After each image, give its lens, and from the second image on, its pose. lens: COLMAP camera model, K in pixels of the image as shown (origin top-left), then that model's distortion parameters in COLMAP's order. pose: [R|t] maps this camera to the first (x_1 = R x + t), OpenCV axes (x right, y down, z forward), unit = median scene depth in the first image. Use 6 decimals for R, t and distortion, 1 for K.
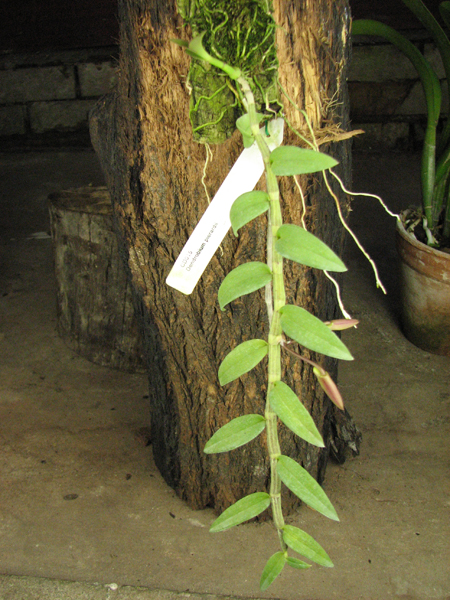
lens RADIAL K [[641.2, 0, 203.4], [0, 641.2, 288.1], [0, 0, 1]] dist [-0.206974, 0.259551]
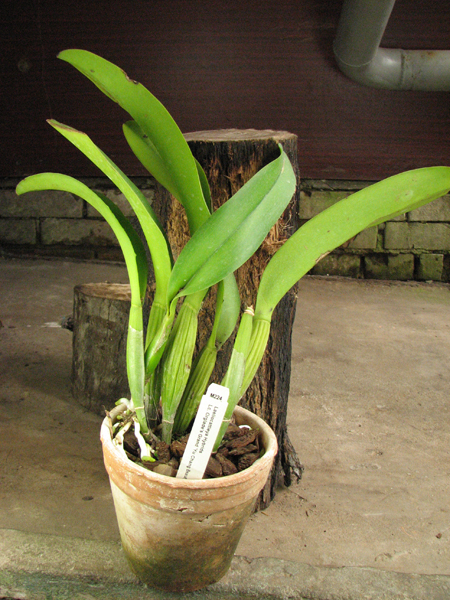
lens RADIAL K [[641.2, 0, 203.4], [0, 641.2, 288.1], [0, 0, 1]] dist [-0.206974, 0.259551]
pose [[0.997009, 0.063984, 0.043344, -0.052290], [-0.053967, 0.977865, -0.202160, 0.153043], [-0.055320, 0.199216, 0.978393, -0.426680]]
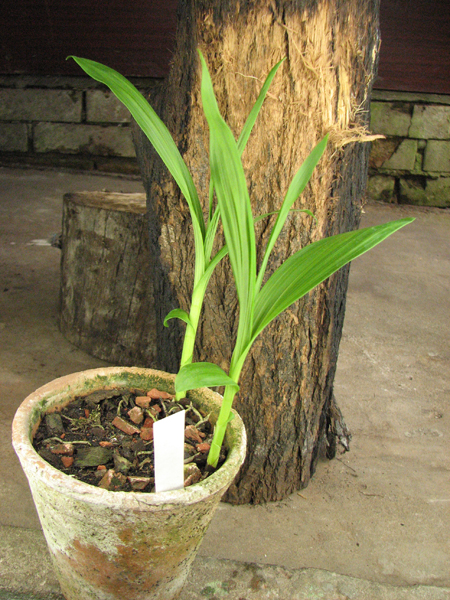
lens RADIAL K [[641.2, 0, 205.5], [0, 641.2, 285.3], [0, 0, 1]] dist [-0.208107, 0.258356]
pose [[0.994287, 0.092671, 0.052967, -0.076814], [-0.087569, 0.991933, -0.091652, 0.111378], [-0.061033, 0.086490, 0.994381, -0.063483]]
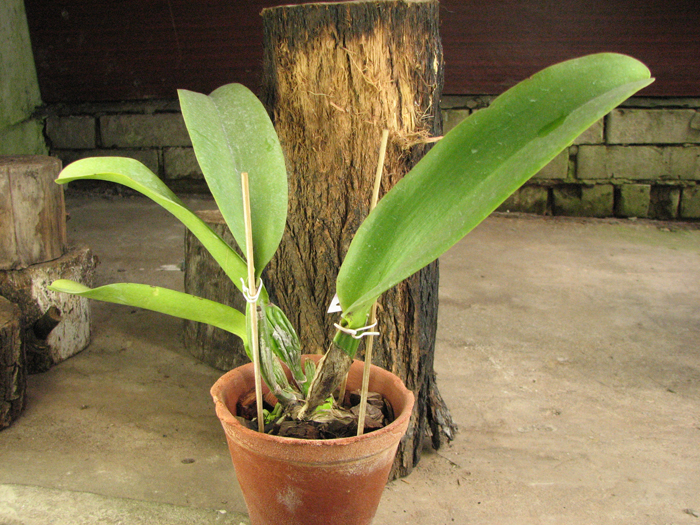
lens RADIAL K [[748.0, 0, 337.8], [0, 748.0, 285.9], [0, 0, 1]] dist [-0.206974, 0.259551]
pose [[0.998395, 0.055965, -0.008695, 0.045112], [-0.056636, 0.987186, -0.149185, 0.211527], [0.000234, 0.149438, 0.988771, -0.329489]]
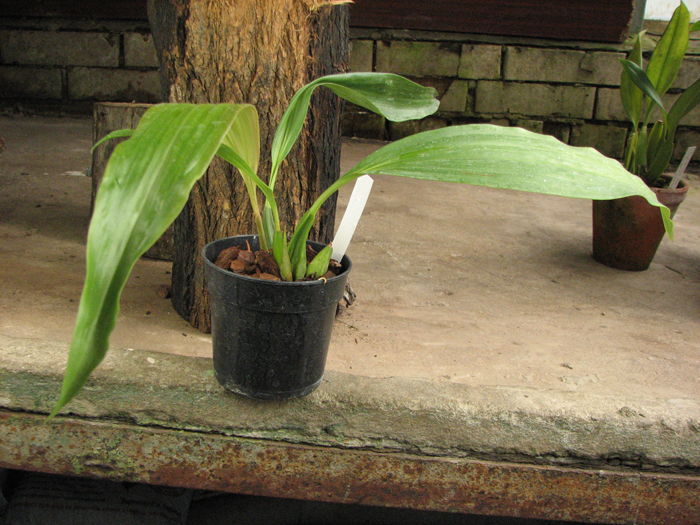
lens RADIAL K [[748.0, 0, 337.8], [0, 748.0, 285.9], [0, 0, 1]] dist [-0.206974, 0.259551]
pose [[0.989188, 0.072655, 0.127387, 0.047434], [-0.057857, 0.991534, -0.116249, 0.408850], [-0.134755, 0.107622, 0.985017, -0.370081]]
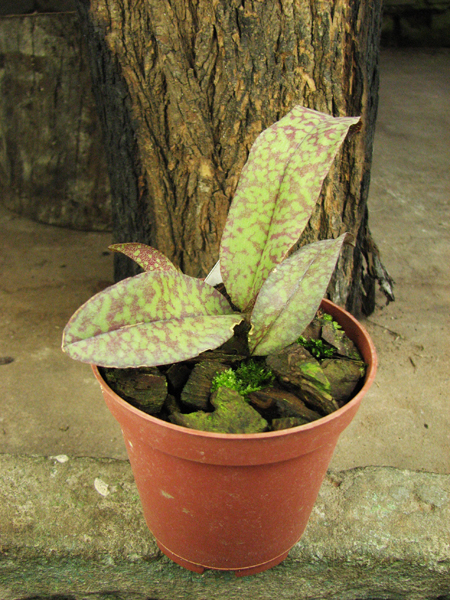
lens RADIAL K [[641.2, 0, 203.4], [0, 641.2, 288.1], [0, 0, 1]] dist [-0.206974, 0.259551]
pose [[0.997571, -0.009863, 0.068949, -0.033188], [0.006435, 0.998741, 0.049757, 0.220267], [-0.069353, -0.049193, 0.996379, 0.274381]]
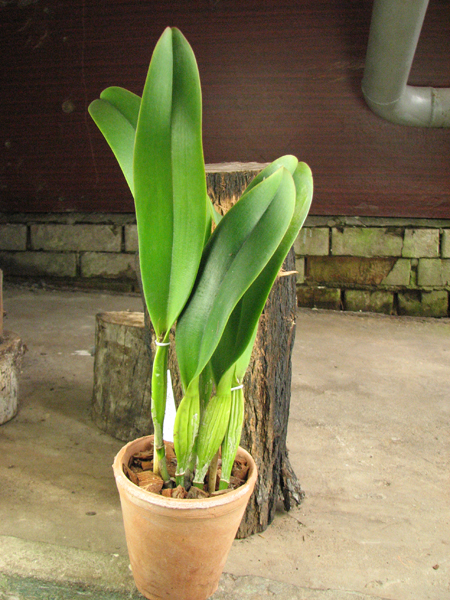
lens RADIAL K [[641.2, 0, 203.4], [0, 641.2, 288.1], [0, 0, 1]] dist [-0.206974, 0.259551]
pose [[0.995539, 0.079510, -0.050803, 0.069956], [-0.089958, 0.962269, -0.256801, 0.188024], [0.028468, 0.260225, 0.965128, -0.479653]]
